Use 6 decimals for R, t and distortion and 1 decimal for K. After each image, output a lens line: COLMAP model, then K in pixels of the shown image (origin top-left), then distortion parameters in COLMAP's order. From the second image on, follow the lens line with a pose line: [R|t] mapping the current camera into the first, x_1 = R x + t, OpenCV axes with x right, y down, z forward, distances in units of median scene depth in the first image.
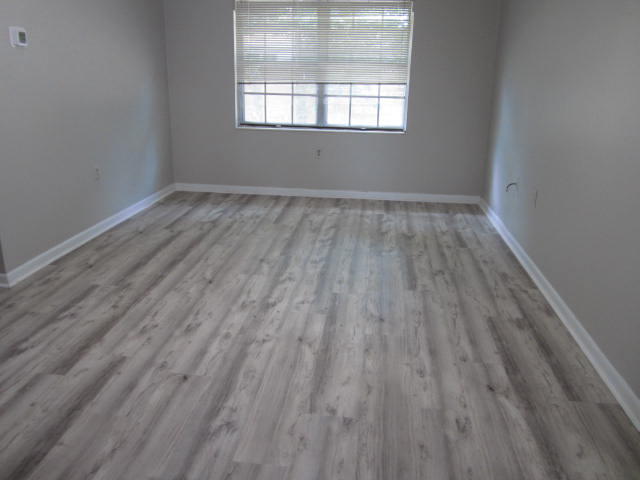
lens RADIAL K [[523.2, 0, 318.1], [0, 523.2, 239.7], [0, 0, 1]] dist [-0.037276, 0.011334]
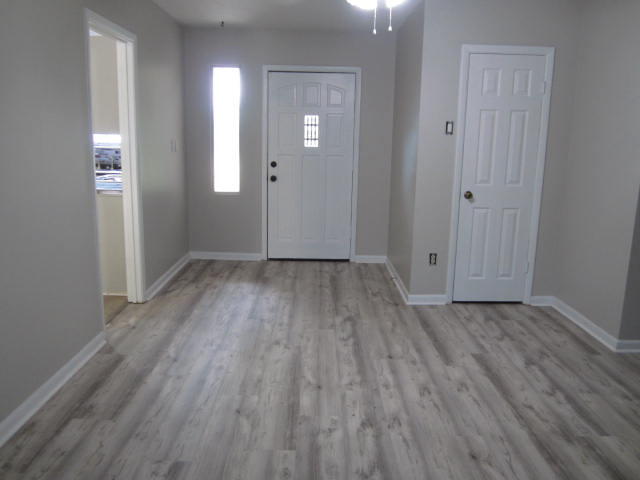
lens RADIAL K [[523.2, 0, 320.6], [0, 523.2, 238.6], [0, 0, 1]] dist [-0.037276, 0.011334]
pose [[-0.991702, -0.012077, -0.127993, 0.099329], [-0.073552, 0.869843, 0.487814, -0.568997], [0.105442, 0.493180, -0.863513, 1.659919]]
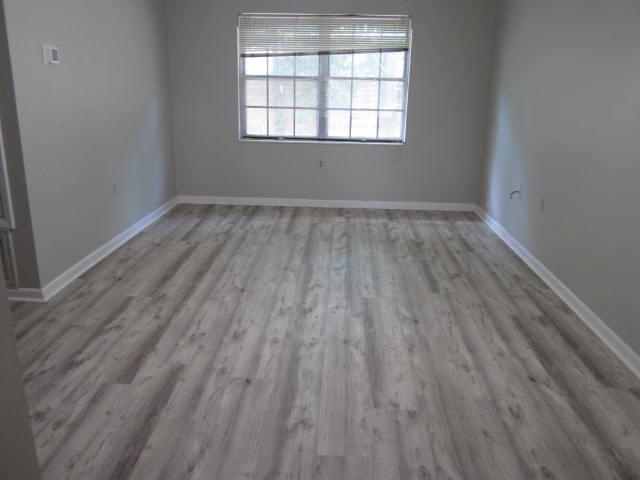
lens RADIAL K [[523.2, 0, 318.8], [0, 523.2, 241.2], [0, 0, 1]] dist [-0.037276, 0.011334]
pose [[0.997505, -0.022469, 0.066918, -0.142767], [0.023533, 0.999608, -0.015154, 0.002058], [-0.066551, 0.016691, 0.997643, -0.048821]]
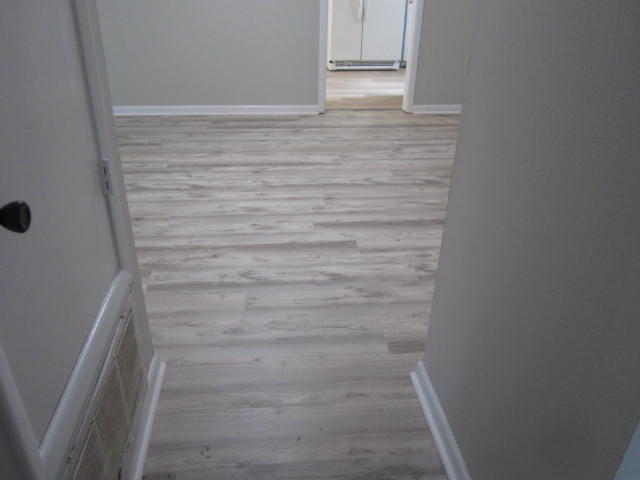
lens RADIAL K [[523.2, 0, 317.5], [0, 523.2, 236.2], [0, 0, 1]] dist [-0.037276, 0.011334]
pose [[-0.221616, -0.478301, 0.849773, -1.157239], [0.281795, 0.802849, 0.525380, -0.298359], [-0.933530, 0.355895, -0.043141, 0.902102]]
